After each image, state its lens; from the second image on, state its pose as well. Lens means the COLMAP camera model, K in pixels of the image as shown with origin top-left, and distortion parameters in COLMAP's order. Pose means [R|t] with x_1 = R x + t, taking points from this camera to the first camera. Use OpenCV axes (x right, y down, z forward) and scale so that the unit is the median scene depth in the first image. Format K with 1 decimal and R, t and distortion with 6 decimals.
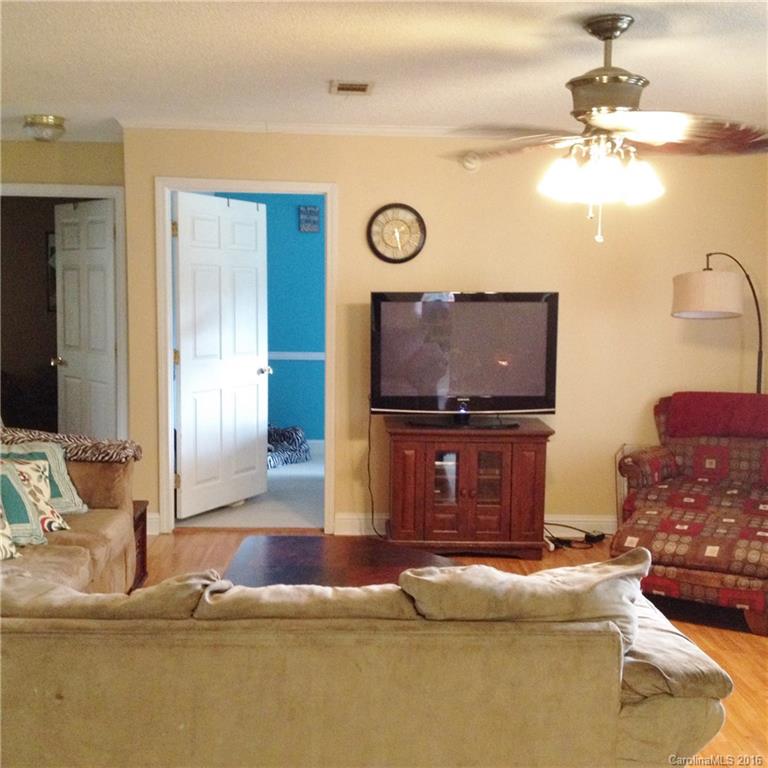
lens RADIAL K [[1003.8, 0, 382.9], [0, 1003.8, 381.7], [0, 0, 1]] dist [0.086239, 0.000000]
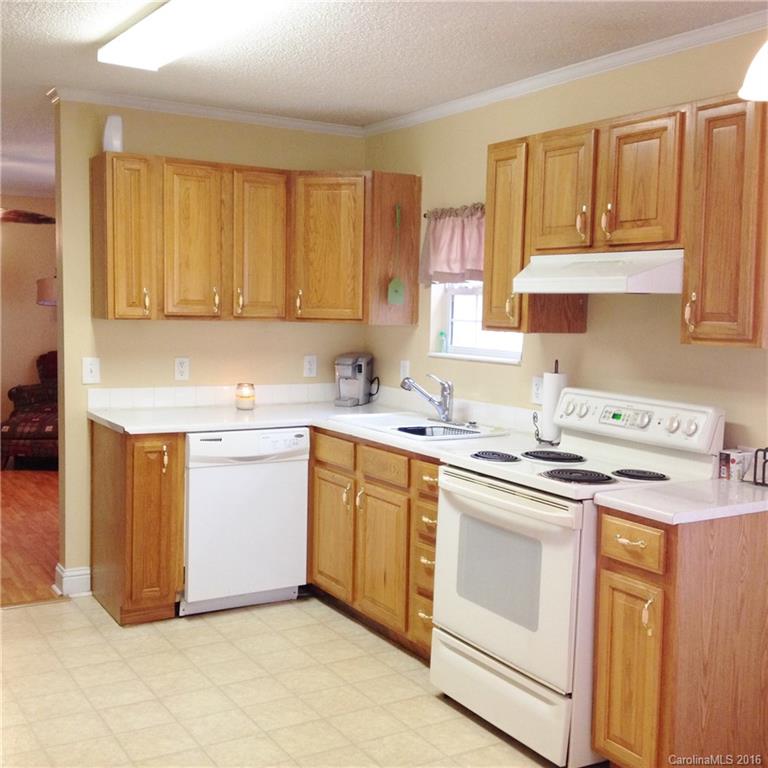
lens RADIAL K [[1003.8, 0, 383.8], [0, 1003.8, 384.3], [0, 0, 1]] dist [0.086239, 0.000000]
pose [[0.883690, -0.036030, 0.466683, 0.001463], [0.034199, 0.999338, 0.012396, 0.081545], [-0.466821, 0.005006, 0.884338, -0.920578]]
